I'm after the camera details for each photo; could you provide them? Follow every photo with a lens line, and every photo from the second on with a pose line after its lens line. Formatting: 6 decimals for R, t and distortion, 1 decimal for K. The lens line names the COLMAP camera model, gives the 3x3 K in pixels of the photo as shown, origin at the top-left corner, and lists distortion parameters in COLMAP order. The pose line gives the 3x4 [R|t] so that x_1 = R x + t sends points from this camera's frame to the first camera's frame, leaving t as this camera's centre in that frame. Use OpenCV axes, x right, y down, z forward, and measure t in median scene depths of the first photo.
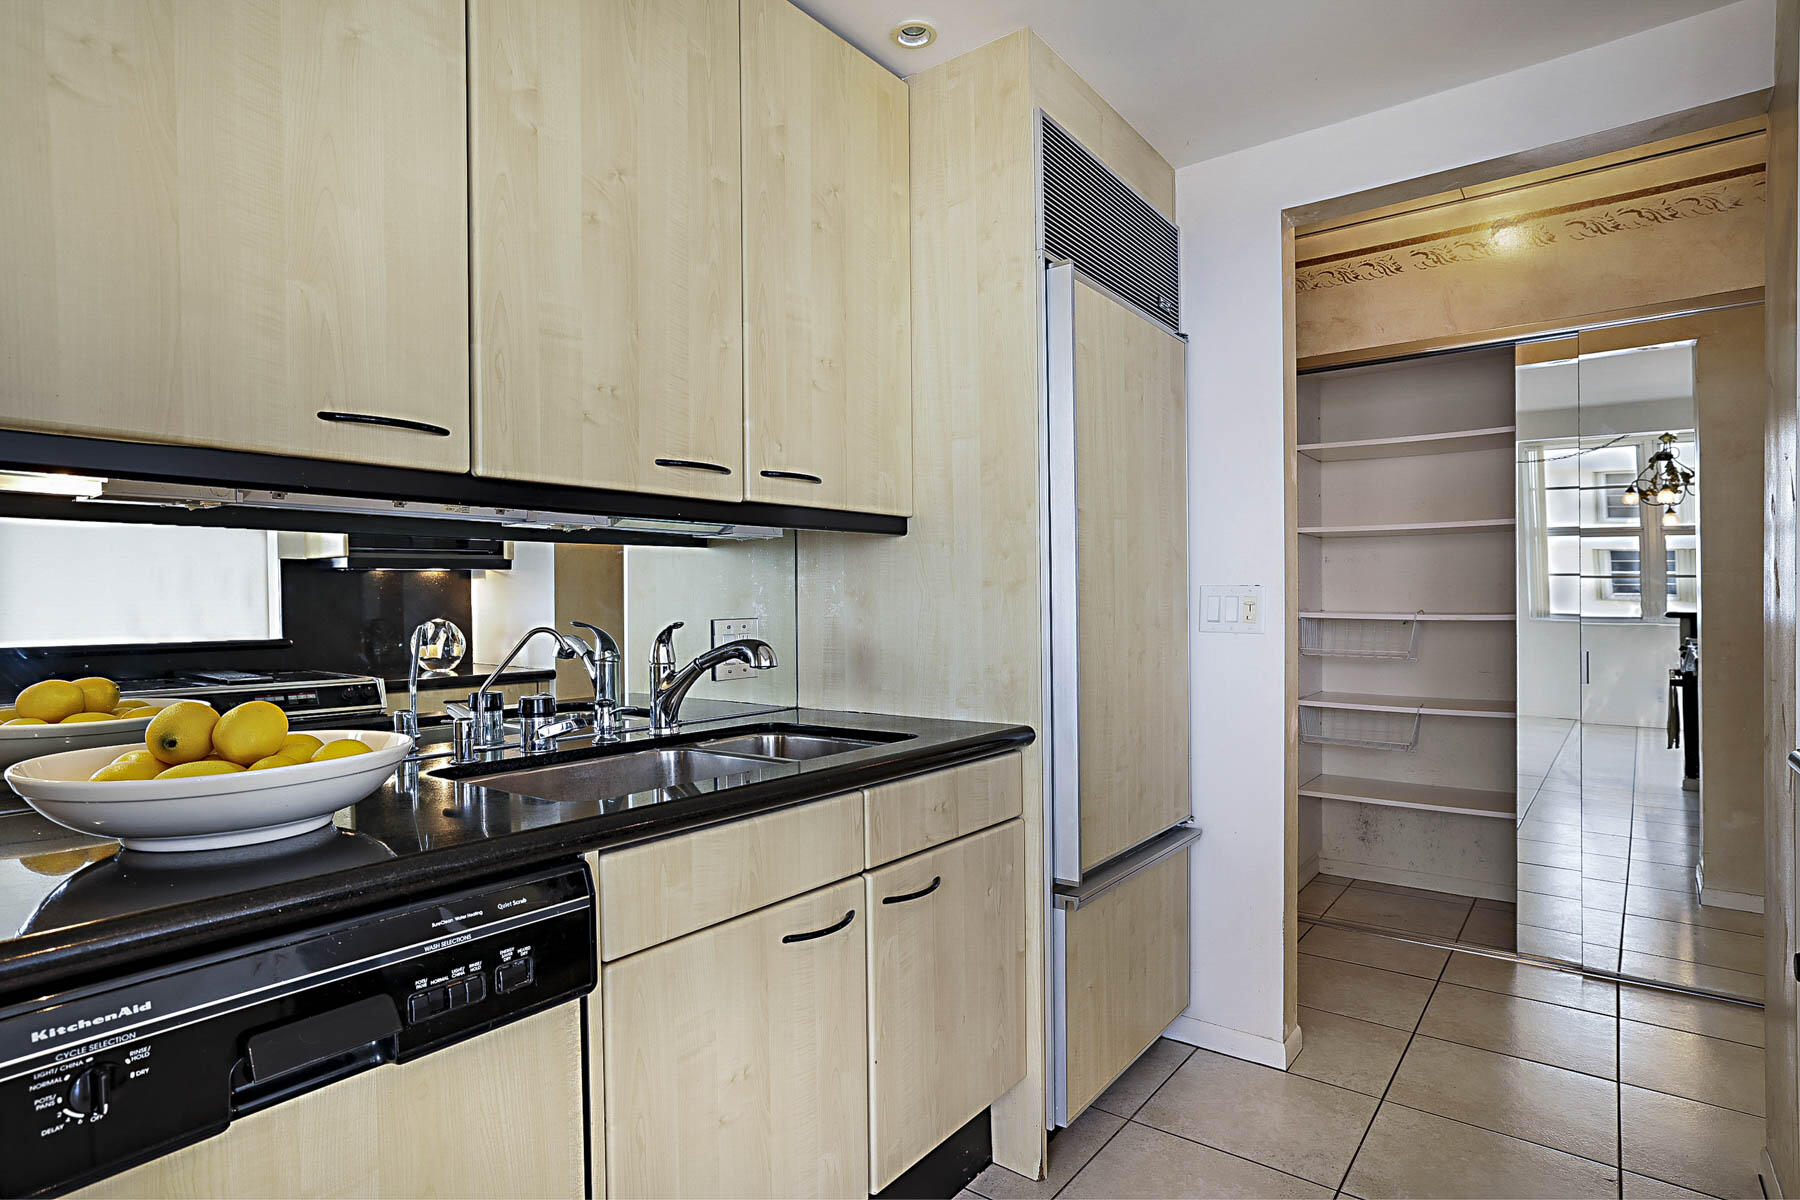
lens RADIAL K [[966.2, 0, 900.4], [0, 966.2, 601.4], [0, 0, 1]] dist [0.001649, 0.000059]
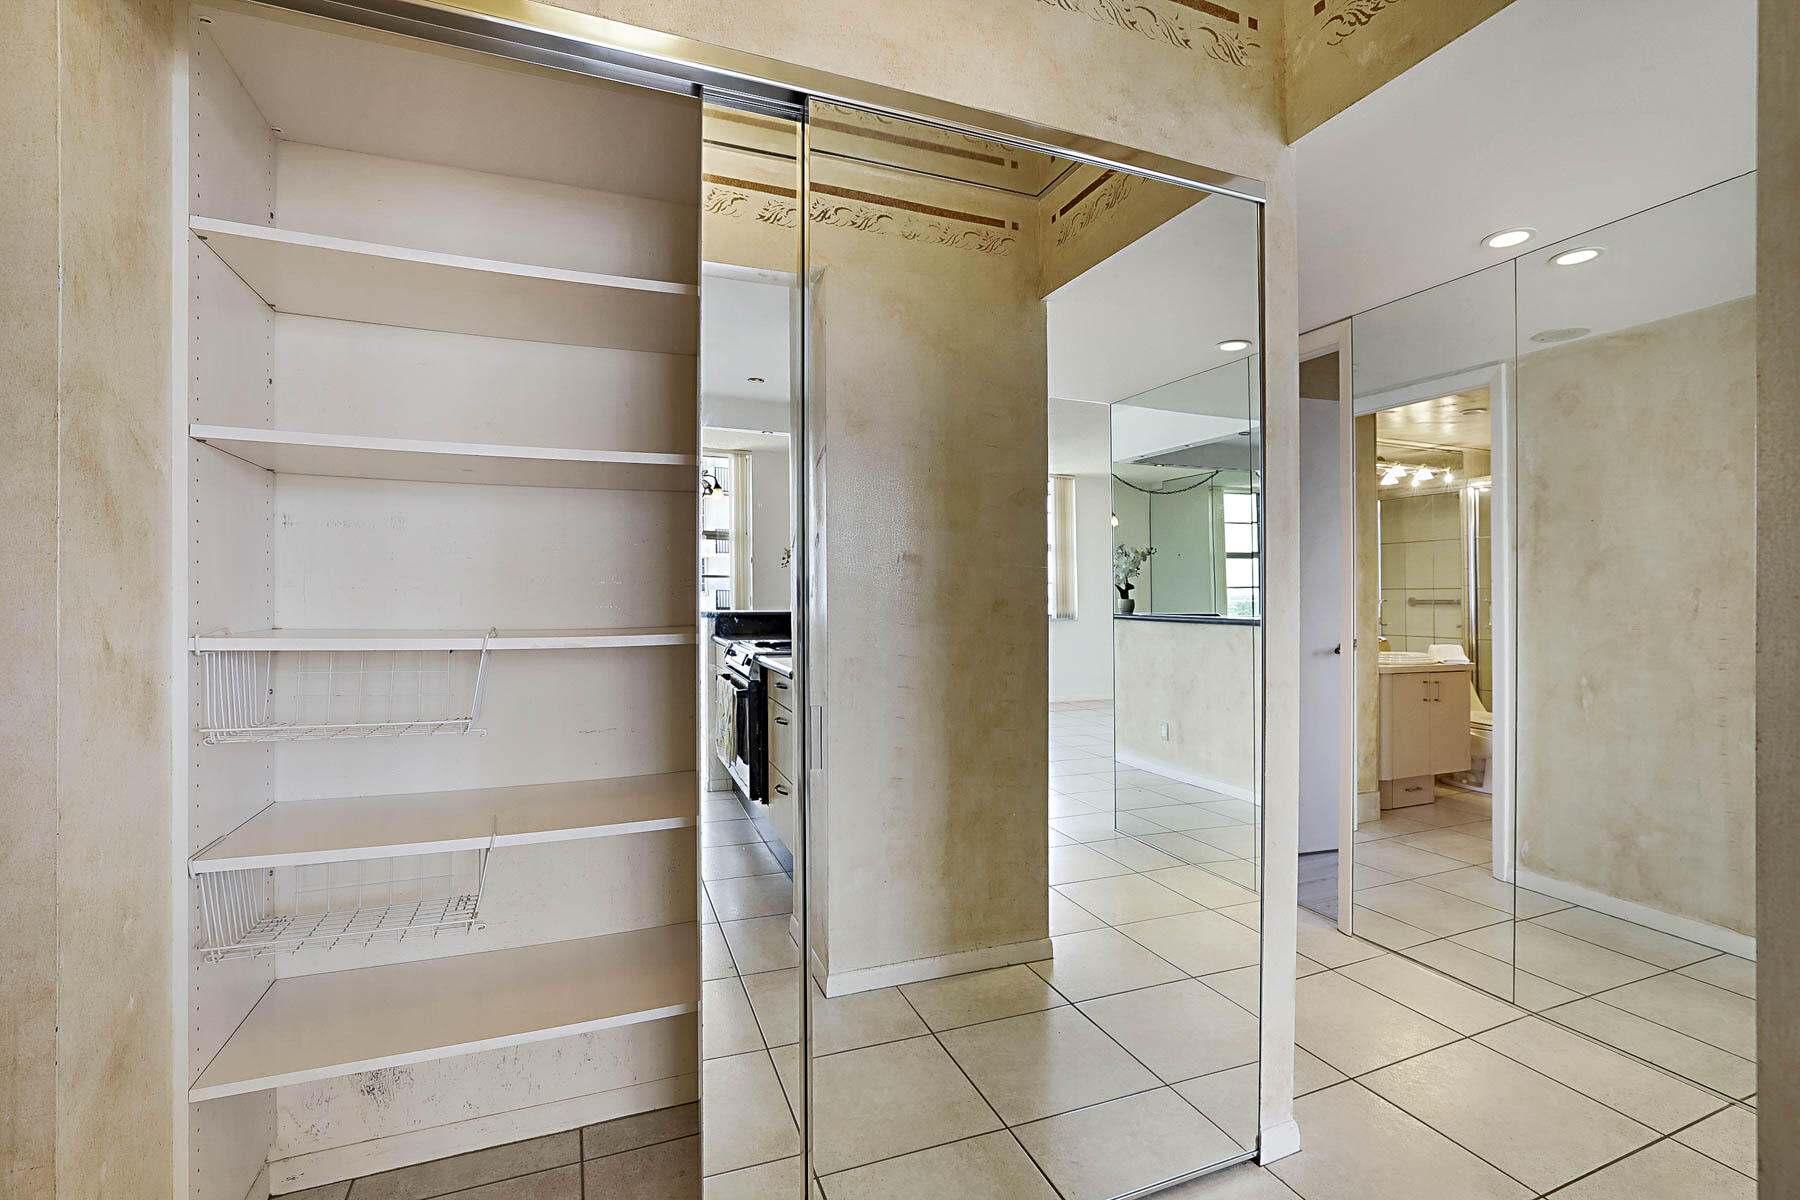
lens RADIAL K [[796.8, 0, 894.8], [0, 796.8, 590.1], [0, 0, 1]] dist [-0.000386, 0.001148]
pose [[0.501796, 0.006627, 0.864960, 0.272436], [-0.005561, 0.999975, -0.004435, -0.010488], [-0.864968, -0.002585, 0.501821, 0.589636]]
